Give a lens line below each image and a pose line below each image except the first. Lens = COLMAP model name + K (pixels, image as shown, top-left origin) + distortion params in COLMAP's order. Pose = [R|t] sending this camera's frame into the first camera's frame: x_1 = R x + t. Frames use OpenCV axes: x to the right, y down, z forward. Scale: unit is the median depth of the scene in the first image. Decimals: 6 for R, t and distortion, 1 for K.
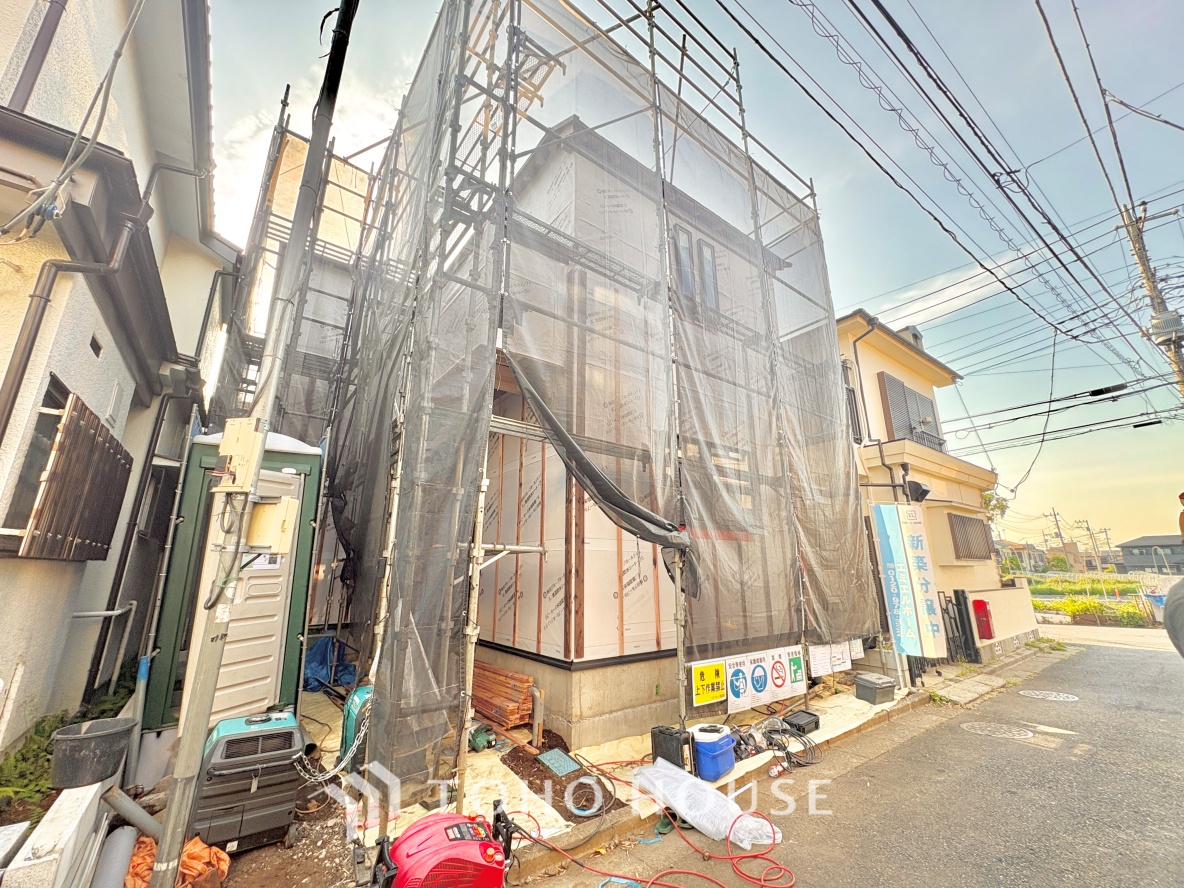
lens RADIAL K [[470.7, 0, 589.1], [0, 470.7, 444.3], [0, 0, 1]] dist [0.000055, -0.000157]
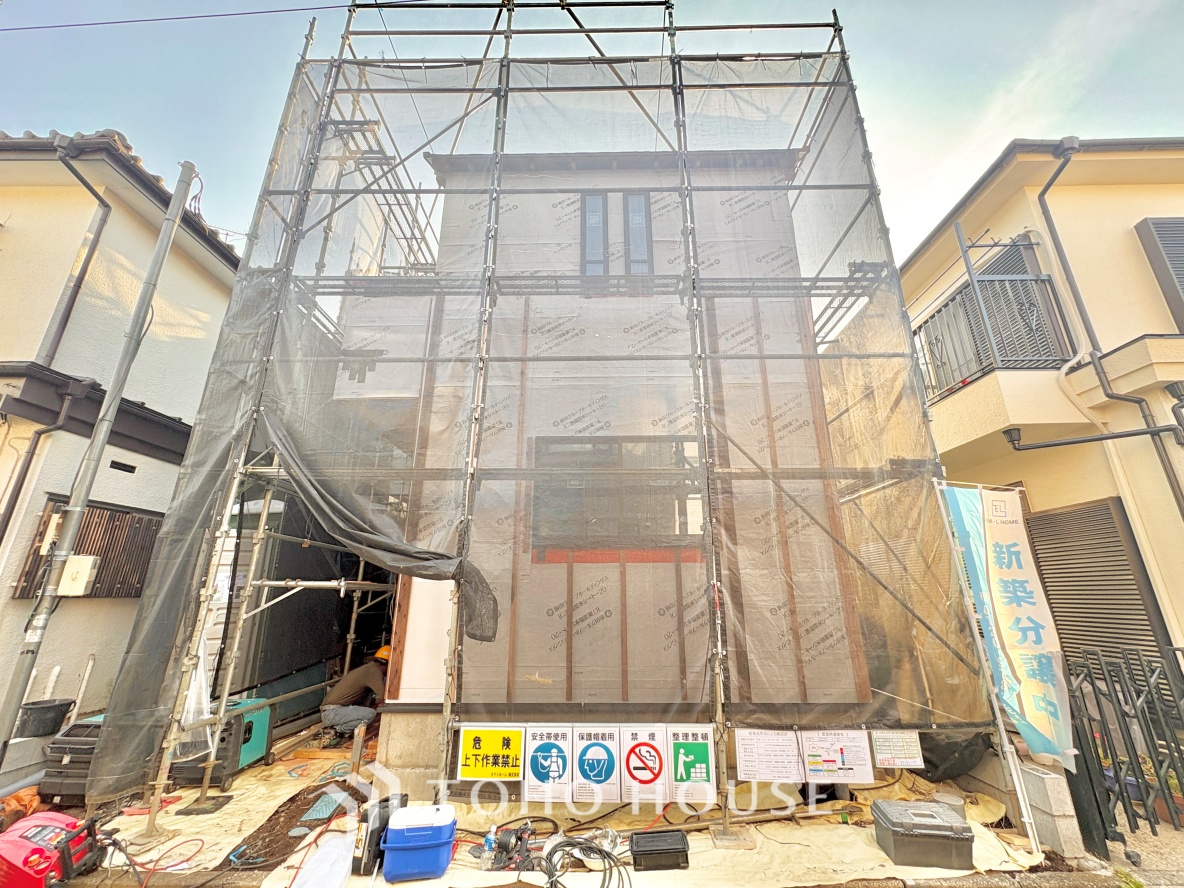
lens RADIAL K [[470.7, 0, 590.8], [0, 470.7, 444.4], [0, 0, 1]] dist [0.000055, -0.000157]
pose [[0.783735, -0.193197, -0.590283, 0.894422], [0.166830, 0.980947, -0.099556, 0.096011], [0.598270, -0.020451, 0.801034, 0.445056]]
